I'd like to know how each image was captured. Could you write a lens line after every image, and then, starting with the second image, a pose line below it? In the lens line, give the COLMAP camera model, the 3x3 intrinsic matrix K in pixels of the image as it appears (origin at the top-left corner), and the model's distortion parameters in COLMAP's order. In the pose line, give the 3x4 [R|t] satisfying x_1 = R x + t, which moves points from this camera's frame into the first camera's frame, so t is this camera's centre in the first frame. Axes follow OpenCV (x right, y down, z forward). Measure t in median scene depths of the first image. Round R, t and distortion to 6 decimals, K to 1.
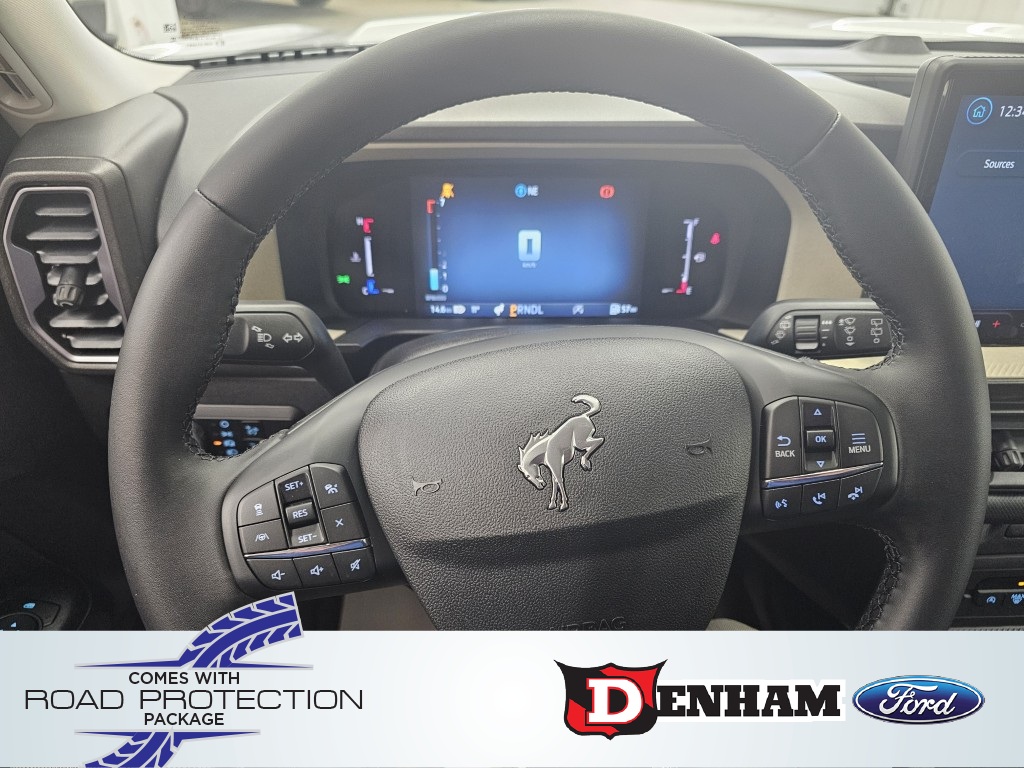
lens RADIAL K [[693.9, 0, 501.6], [0, 693.9, 378.9], [0, 0, 1]] dist [0.034819, -0.031274]
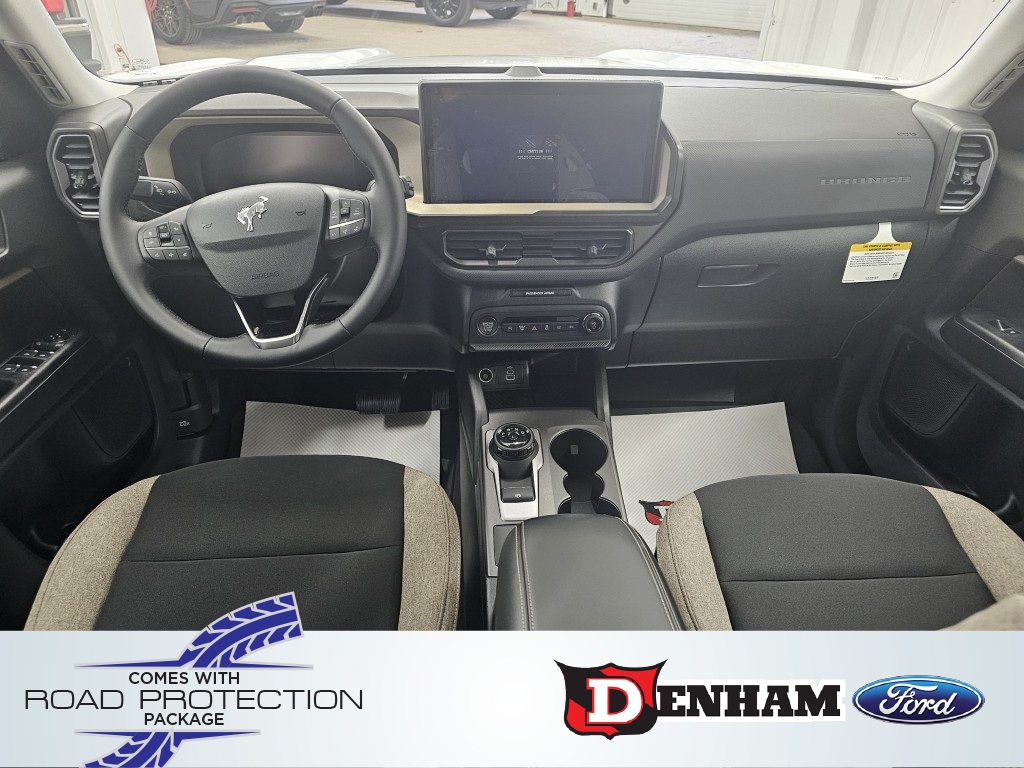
lens RADIAL K [[693.9, 0, 512.0], [0, 693.9, 389.8], [0, 0, 1]] dist [0.034819, -0.031274]
pose [[0.999521, -0.020747, 0.022977, 0.768280], [0.020818, 0.999779, -0.002833, 0.615931], [-0.022913, 0.003310, 0.999732, -1.393531]]
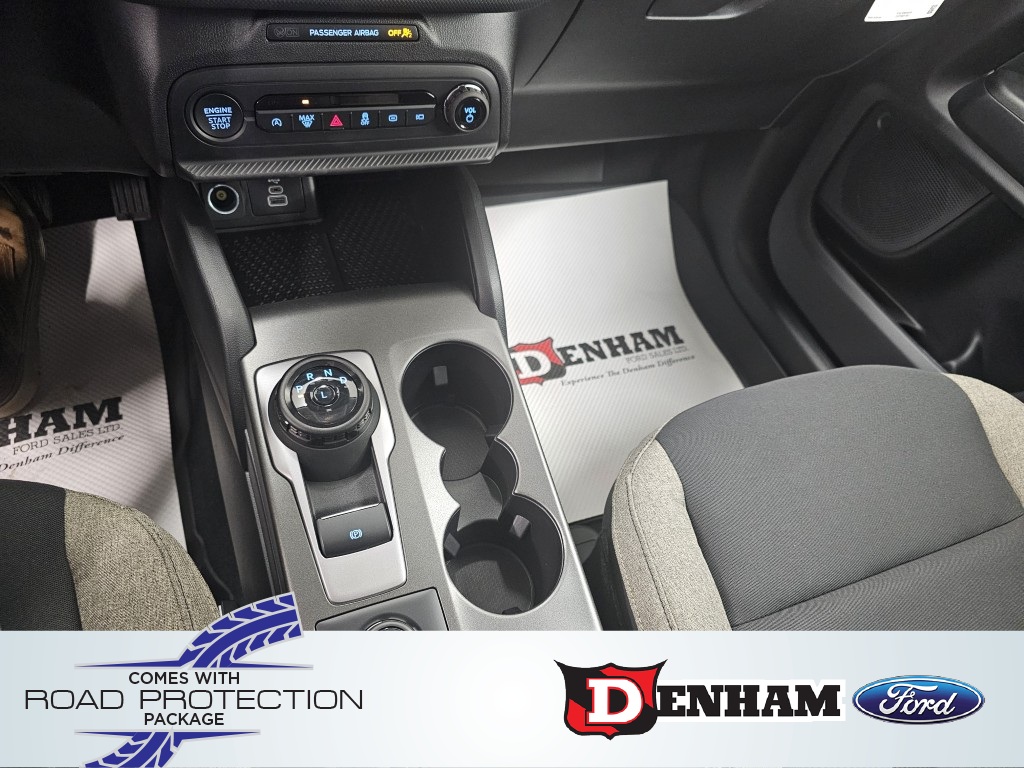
lens RADIAL K [[693.9, 0, 518.4], [0, 693.9, 385.6], [0, 0, 1]] dist [0.034819, -0.031274]
pose [[0.926801, -0.160331, 0.339608, 0.736608], [0.008482, 0.912995, 0.407882, 0.311853], [-0.375456, -0.375145, 0.847525, -0.030777]]
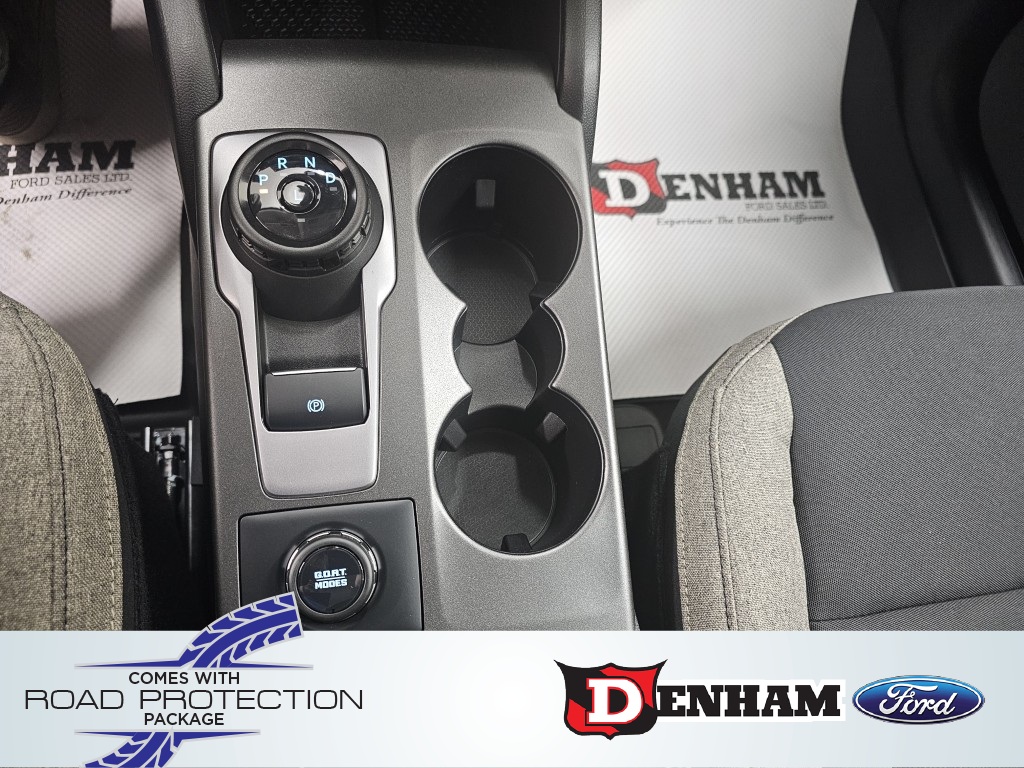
lens RADIAL K [[693.9, 0, 505.7], [0, 693.9, 377.4], [0, 0, 1]] dist [0.034819, -0.031274]
pose [[0.980220, -0.039956, 0.193836, 0.889223], [-0.094084, 0.767584, 0.634005, 0.432977], [-0.174117, -0.639701, 0.748642, 0.303502]]
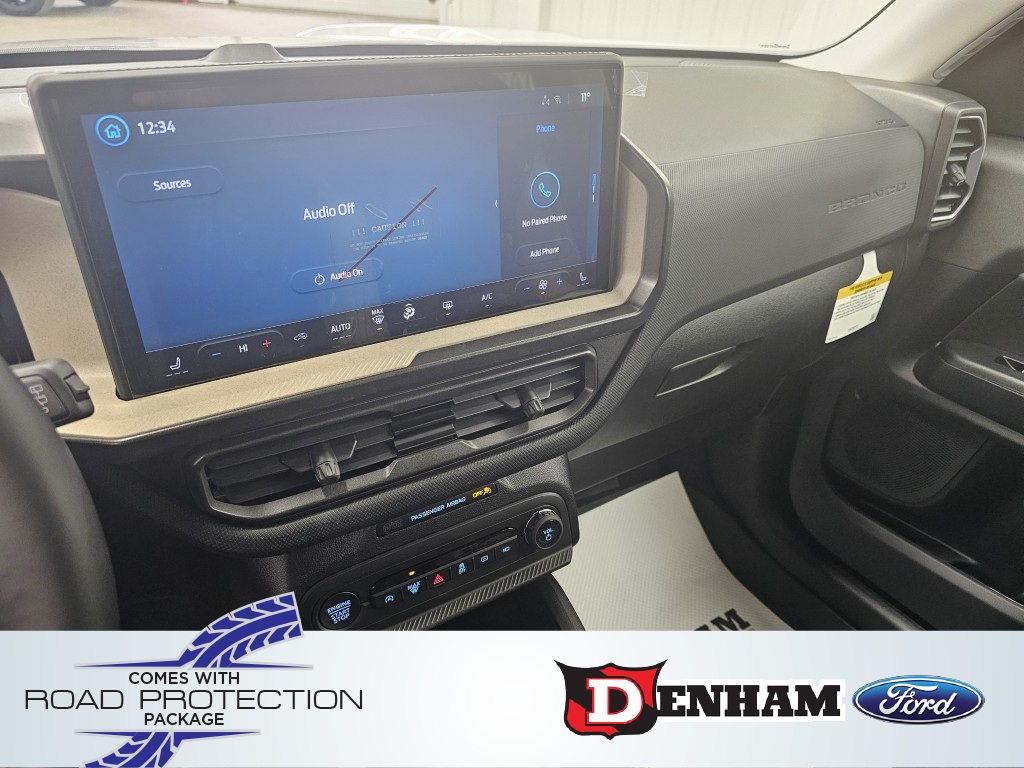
lens RADIAL K [[693.9, 0, 514.8], [0, 693.9, 371.0], [0, 0, 1]] dist [0.034819, -0.031274]
pose [[0.871049, -0.239365, 0.428926, 0.591291], [0.246106, 0.968391, 0.040632, 0.003320], [-0.425094, 0.070169, 0.902425, 0.000286]]
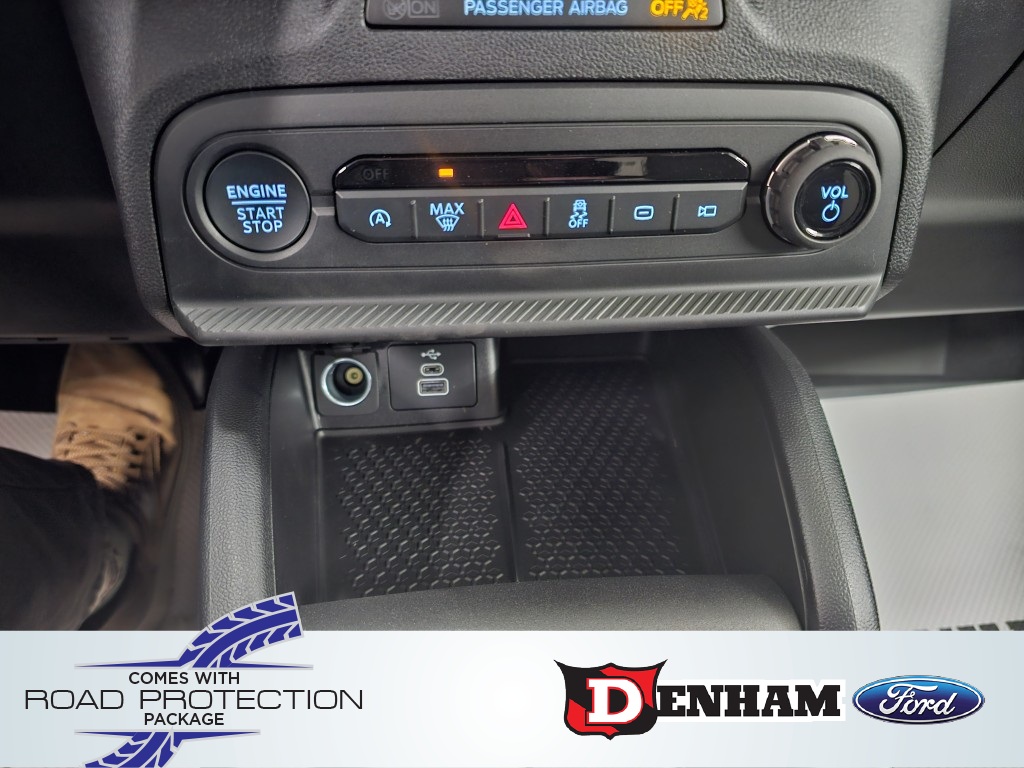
lens RADIAL K [[693.9, 0, 517.5], [0, 693.9, 378.3], [0, 0, 1]] dist [0.034819, -0.031274]
pose [[0.998032, -0.030012, 0.055054, 0.889345], [0.022054, 0.989926, 0.139855, 0.423436], [-0.058697, -0.138366, 0.988640, 0.702561]]
